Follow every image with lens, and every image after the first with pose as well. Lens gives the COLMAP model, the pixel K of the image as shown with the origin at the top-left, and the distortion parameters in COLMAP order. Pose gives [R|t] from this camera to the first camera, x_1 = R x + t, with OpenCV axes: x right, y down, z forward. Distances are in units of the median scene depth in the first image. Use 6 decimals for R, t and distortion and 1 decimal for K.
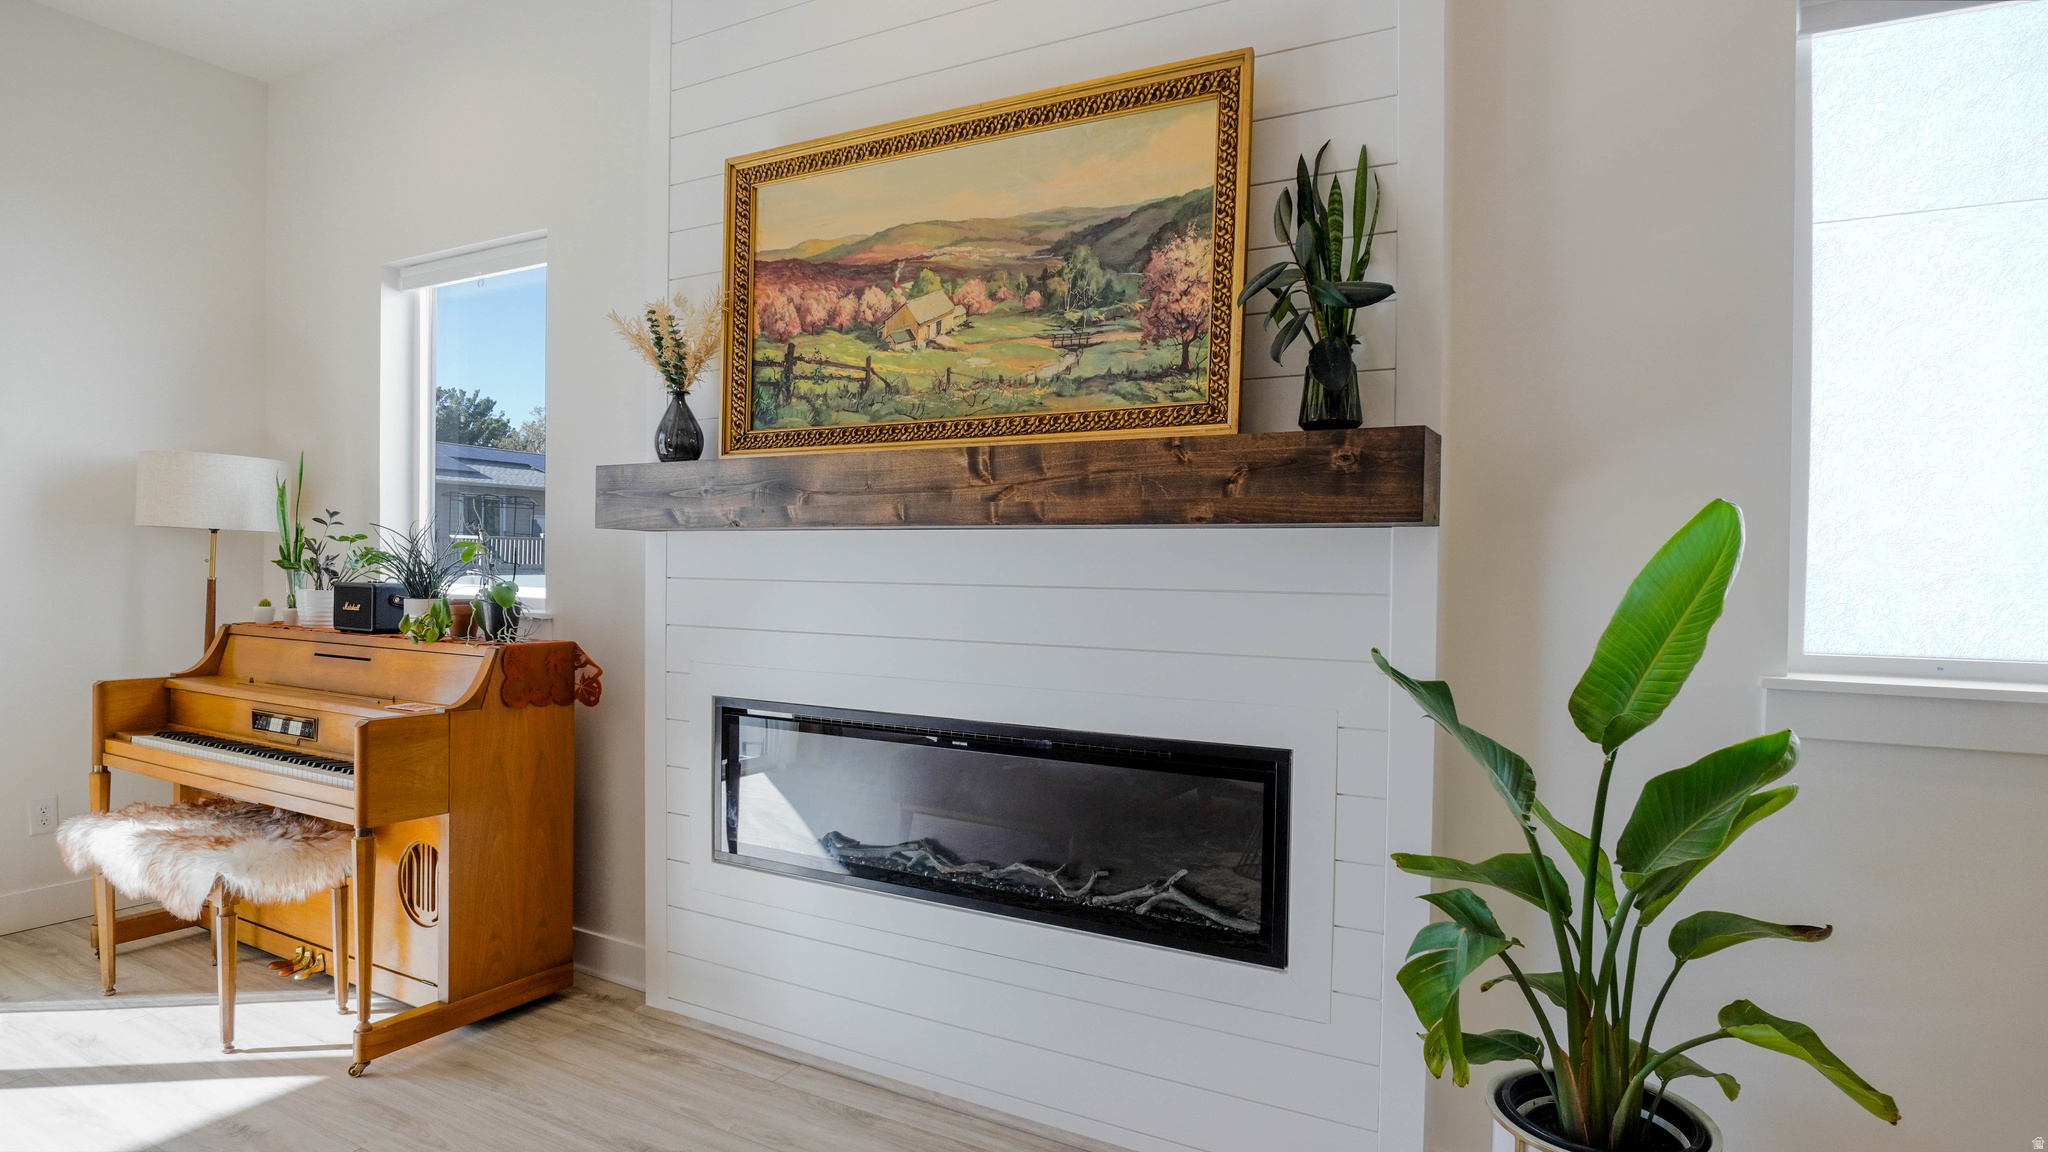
lens RADIAL K [[1132.0, 0, 1012.4], [0, 1132.0, 575.2], [0, 0, 1]] dist [-0.039732, 0.013372]
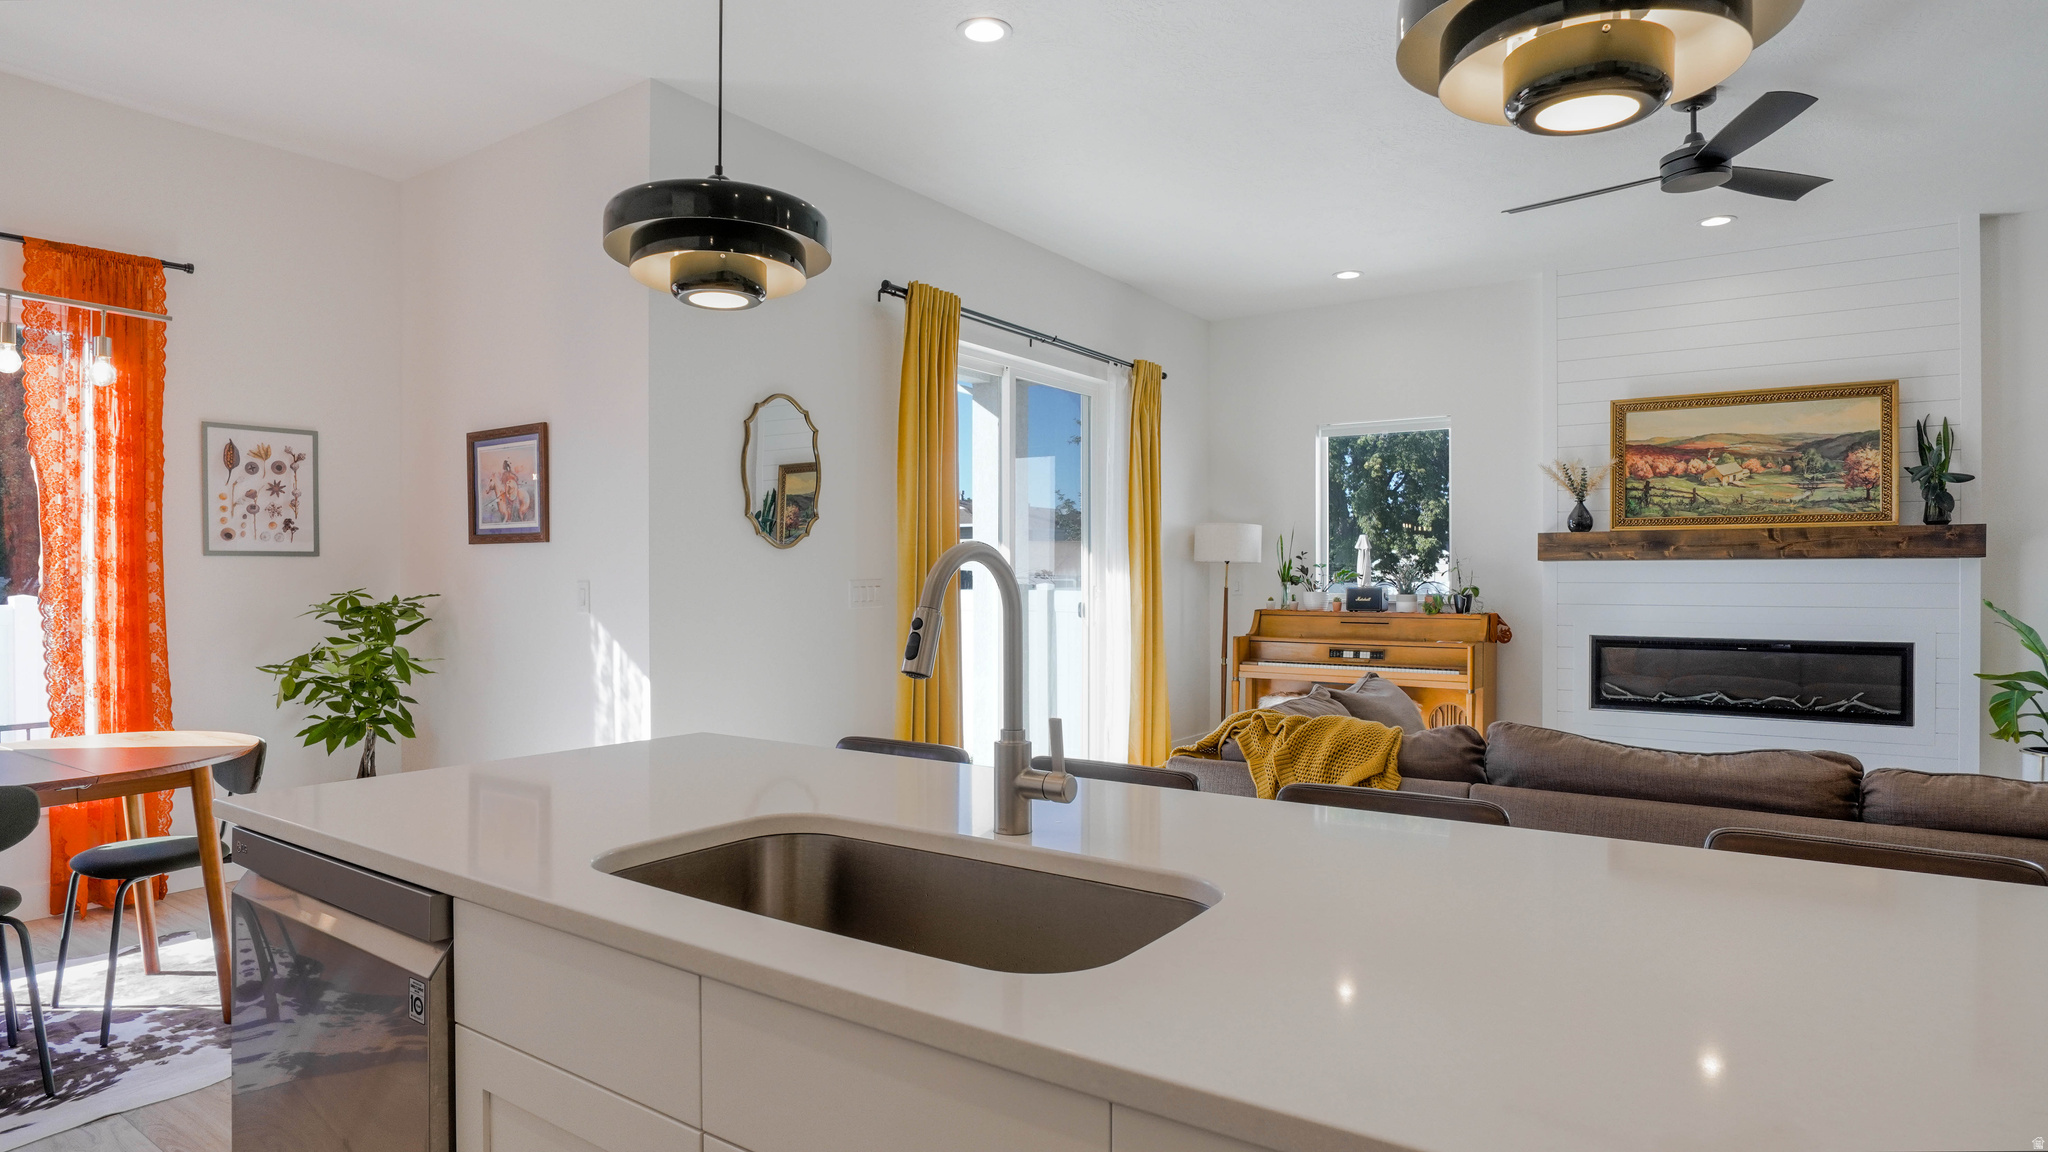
lens RADIAL K [[1132.0, 0, 1017.2], [0, 1132.0, 583.4], [0, 0, 1]] dist [-0.039732, 0.013372]
pose [[0.997739, -0.010429, -0.066399, -1.390107], [0.009807, 0.999905, -0.009692, 0.016712], [0.066493, 0.009019, 0.997746, -1.439606]]
